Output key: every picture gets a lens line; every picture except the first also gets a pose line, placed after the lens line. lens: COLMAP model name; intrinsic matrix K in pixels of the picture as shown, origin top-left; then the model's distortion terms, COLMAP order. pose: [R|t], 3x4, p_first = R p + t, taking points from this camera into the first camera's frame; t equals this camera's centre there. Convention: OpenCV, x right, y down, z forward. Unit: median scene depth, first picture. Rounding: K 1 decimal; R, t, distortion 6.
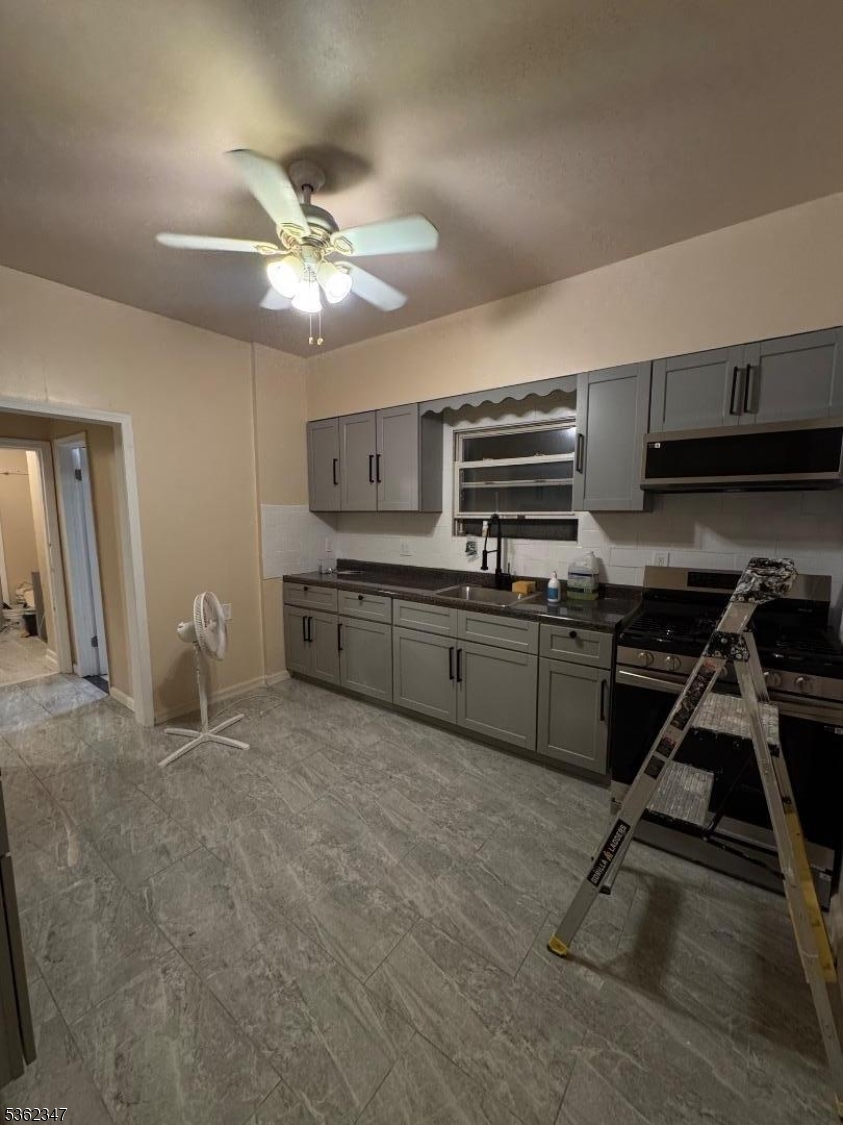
lens RADIAL K [[452.7, 0, 423.8], [0, 452.7, 564.6], [0, 0, 1]] dist [0.000115, 0.000466]
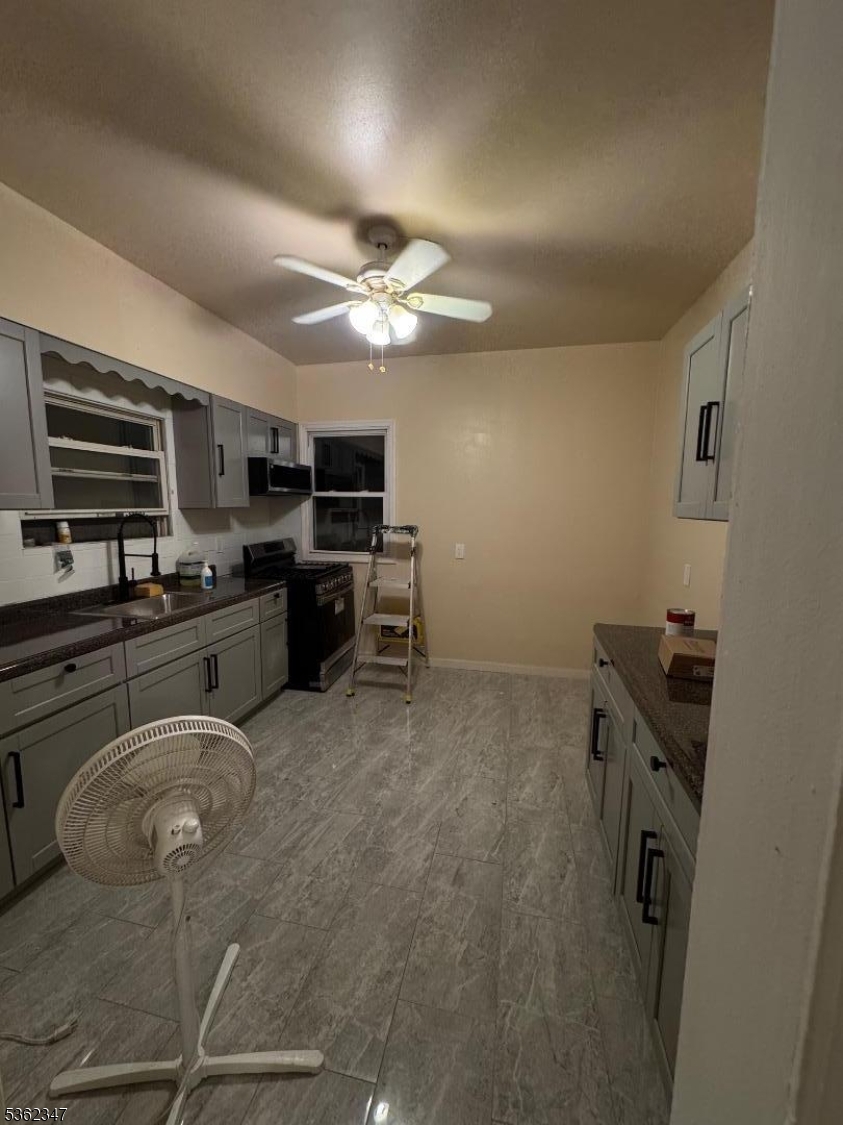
lens RADIAL K [[452.7, 0, 423.8], [0, 452.7, 564.6], [0, 0, 1]] dist [0.000115, 0.000466]
pose [[-0.423622, -0.118384, 0.898070, -1.163620], [0.104830, 0.978355, 0.178416, -0.148626], [-0.899753, 0.169726, -0.402043, 1.186742]]
